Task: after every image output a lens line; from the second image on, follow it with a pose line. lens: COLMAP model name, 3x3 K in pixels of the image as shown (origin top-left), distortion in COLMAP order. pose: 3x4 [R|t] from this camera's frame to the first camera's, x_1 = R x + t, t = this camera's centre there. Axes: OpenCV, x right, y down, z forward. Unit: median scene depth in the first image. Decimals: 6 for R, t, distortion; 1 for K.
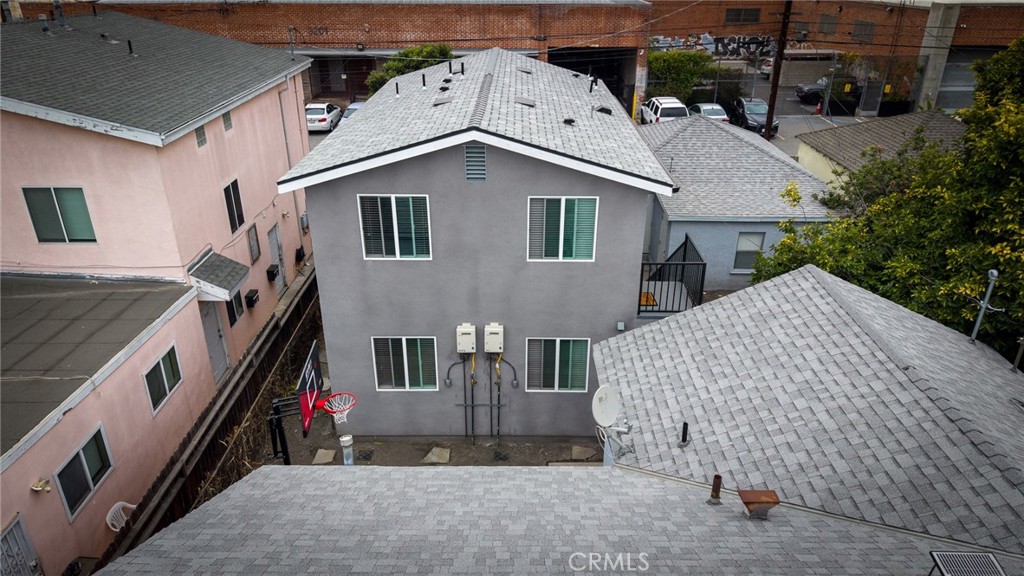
lens RADIAL K [[684.3, 0, 512.0], [0, 684.3, 288.0], [0, 0, 1]] dist [0.014655, -0.002793]
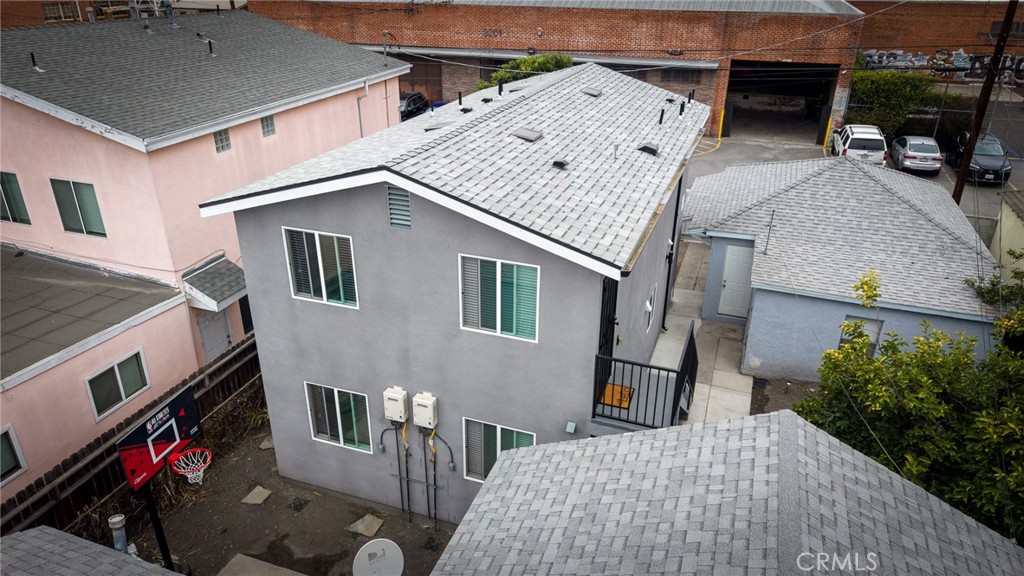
lens RADIAL K [[689.0, 0, 512.1], [0, 689.0, 284.3], [0, 0, 1]] dist [0.006387, 0.002186]
pose [[0.943429, 0.144468, -0.298446, 0.294330], [-0.146636, 0.989073, 0.015241, -0.105049], [0.297387, 0.029384, 0.954305, 0.205344]]
